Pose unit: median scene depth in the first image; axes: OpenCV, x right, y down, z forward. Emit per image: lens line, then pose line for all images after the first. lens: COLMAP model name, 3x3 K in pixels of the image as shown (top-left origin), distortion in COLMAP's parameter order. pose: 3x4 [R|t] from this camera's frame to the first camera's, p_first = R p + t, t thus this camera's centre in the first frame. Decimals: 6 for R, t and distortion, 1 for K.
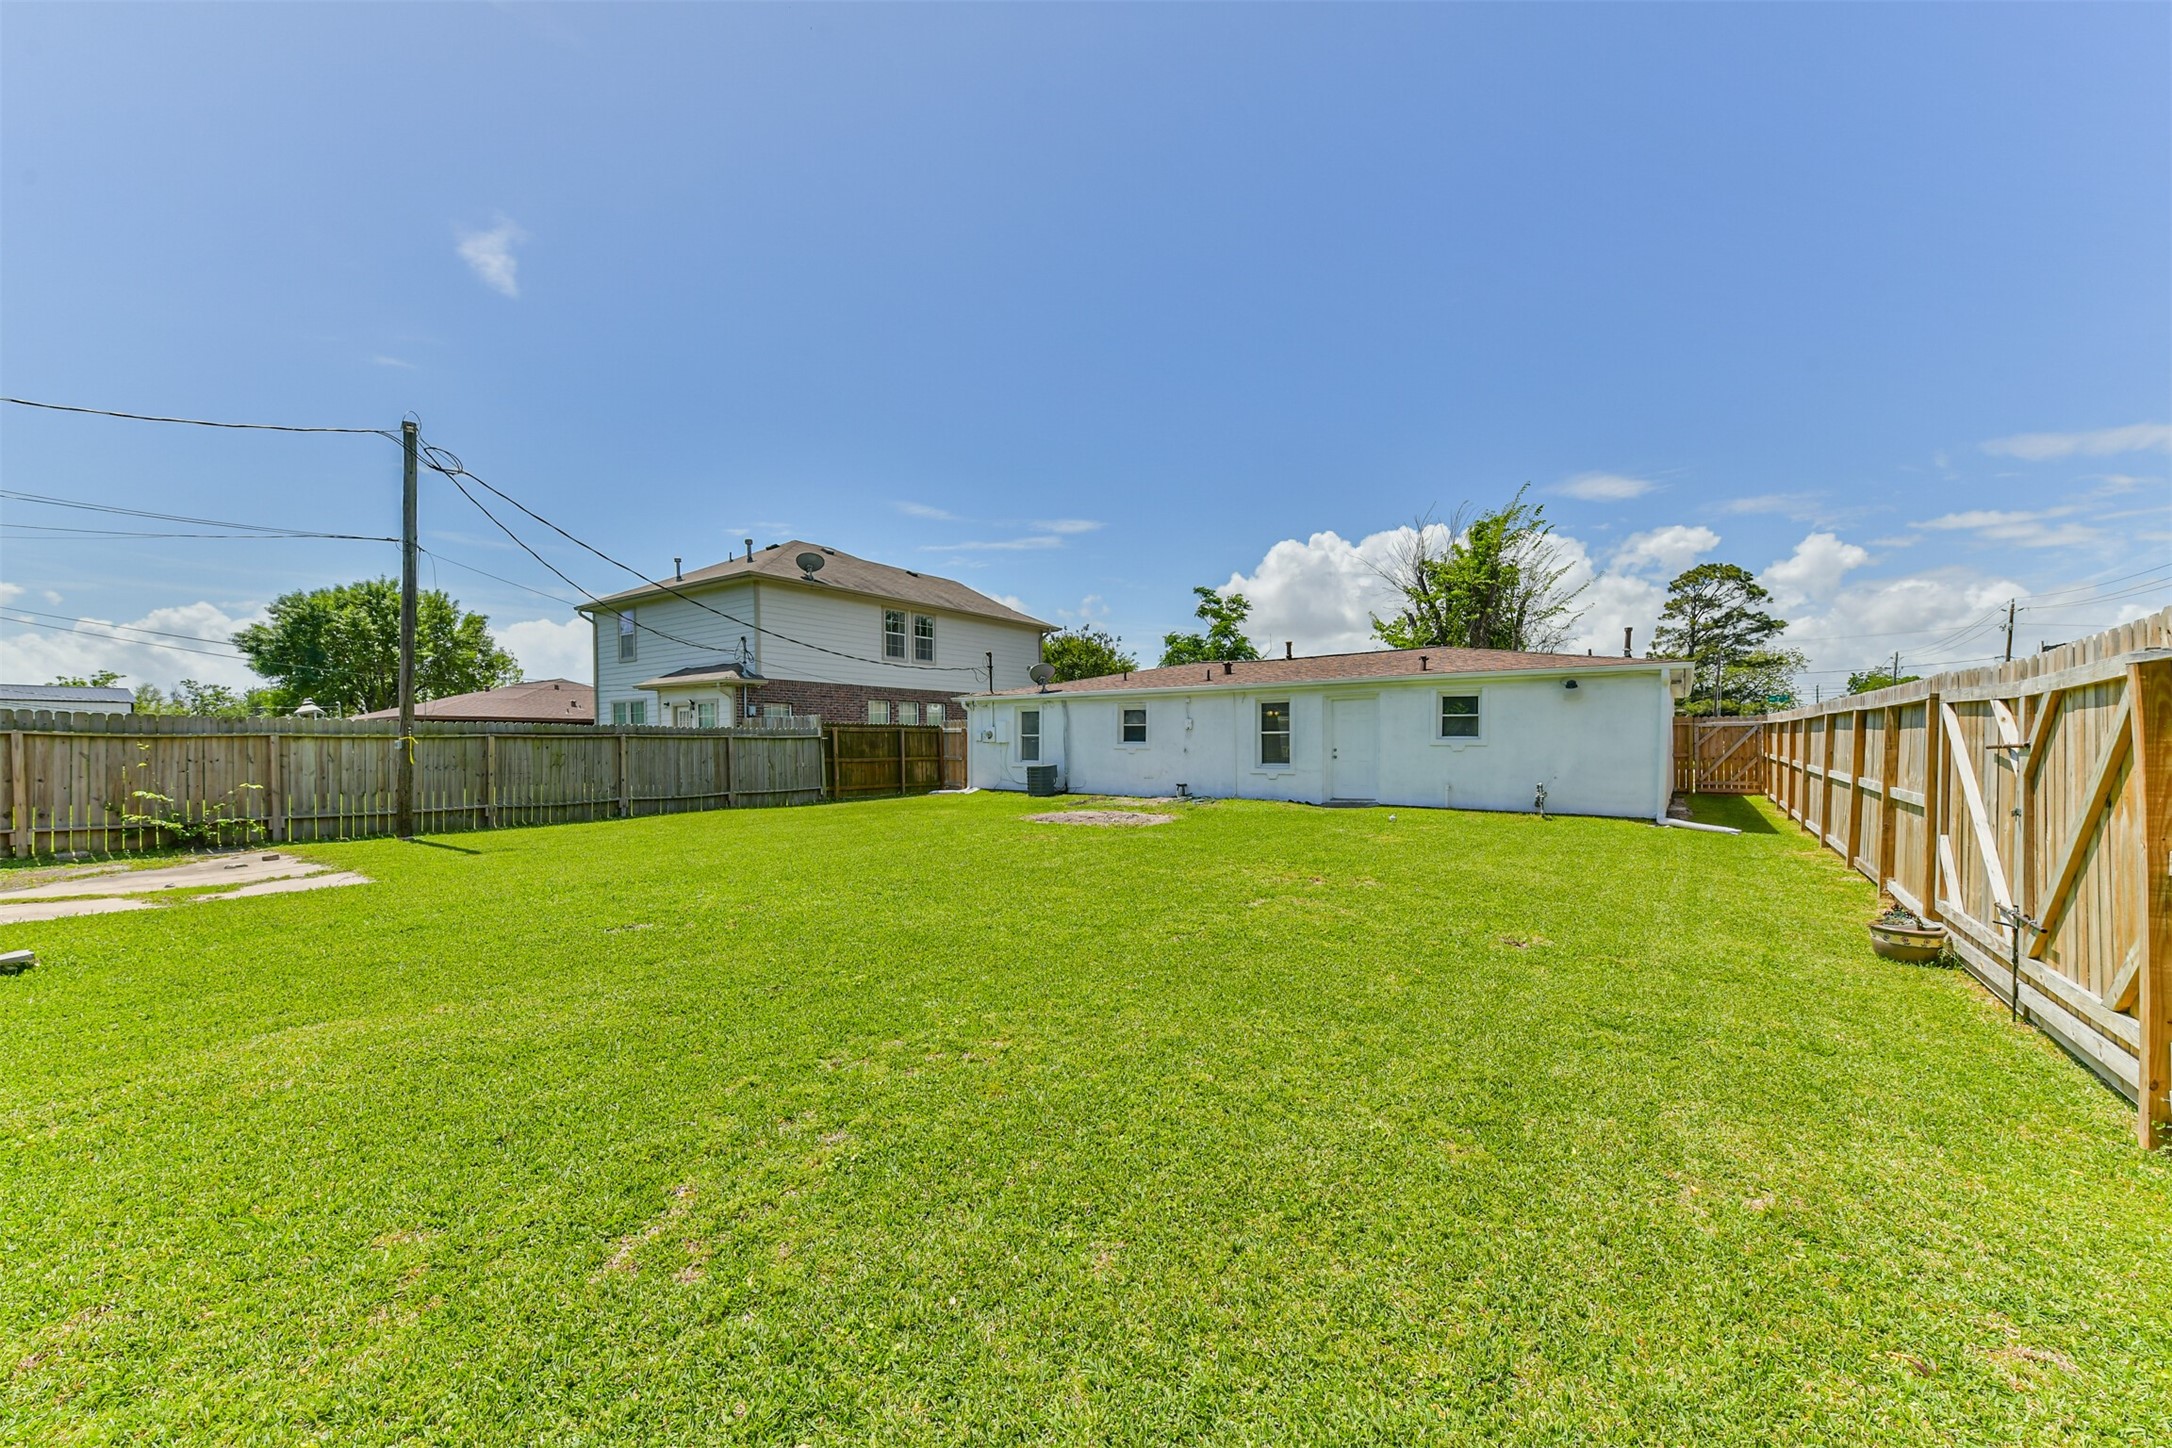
lens RADIAL K [[853.1, 0, 1086.0], [0, 853.1, 724.0], [0, 0, 1]] dist [-0.001771, -0.000463]
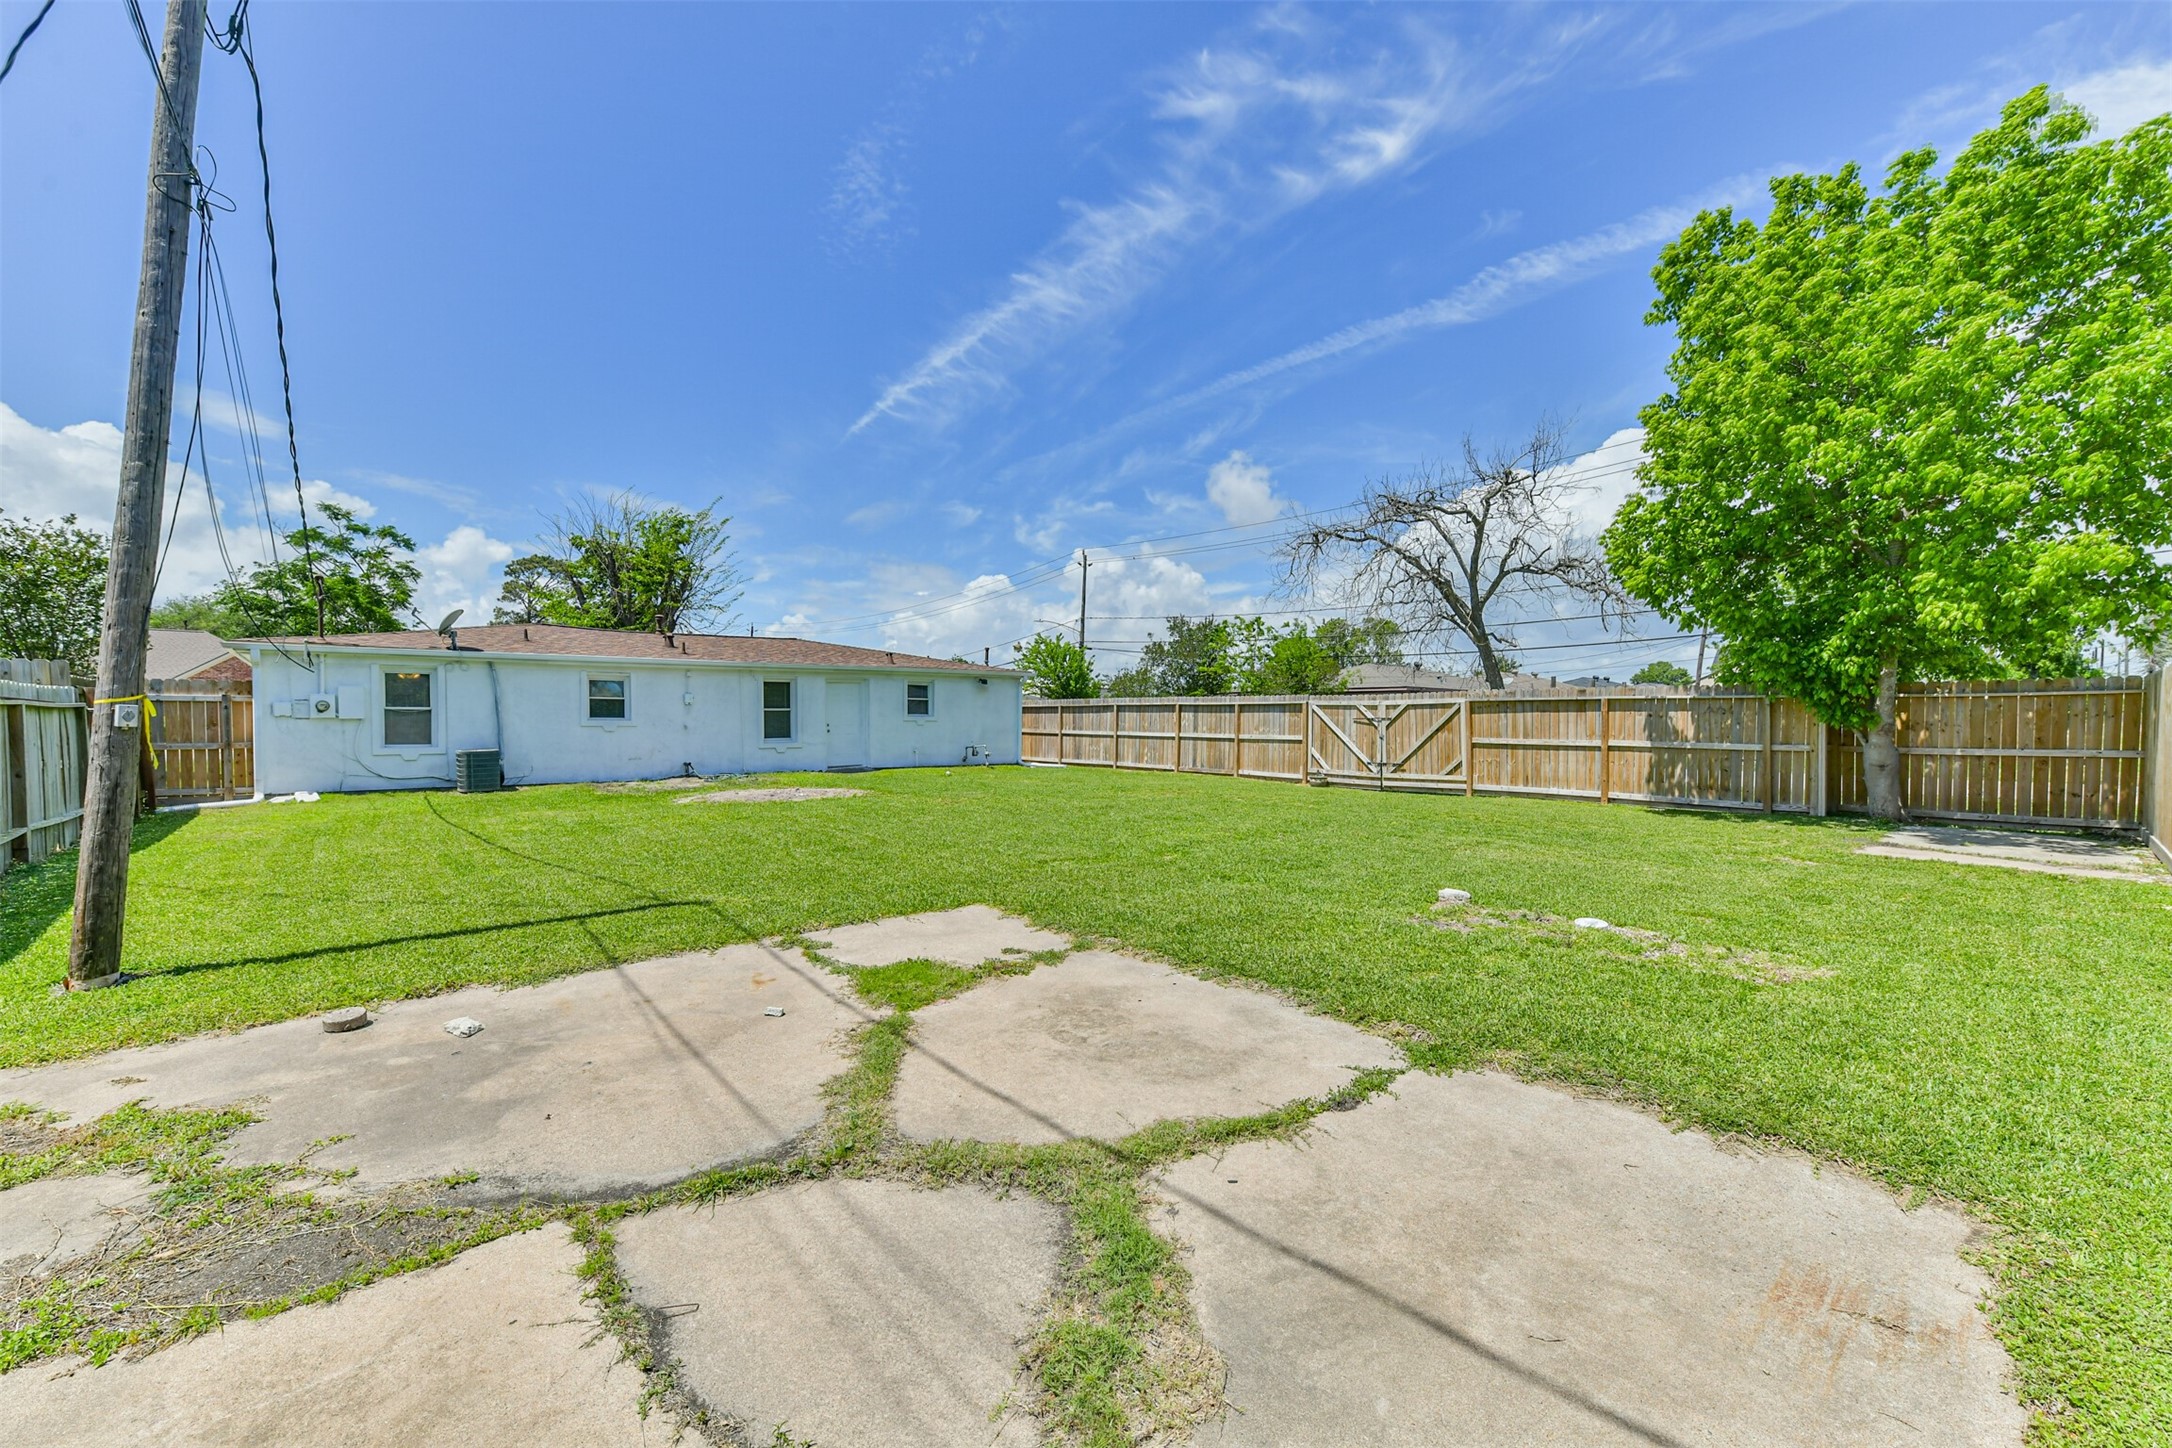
lens RADIAL K [[853.1, 0, 1086.0], [0, 853.1, 724.0], [0, 0, 1]] dist [-0.001771, -0.000463]
pose [[0.217849, -0.004764, 0.975971, -0.636289], [-0.018688, 0.999784, 0.009052, 0.009598], [-0.975804, -0.020211, 0.217713, 0.327100]]
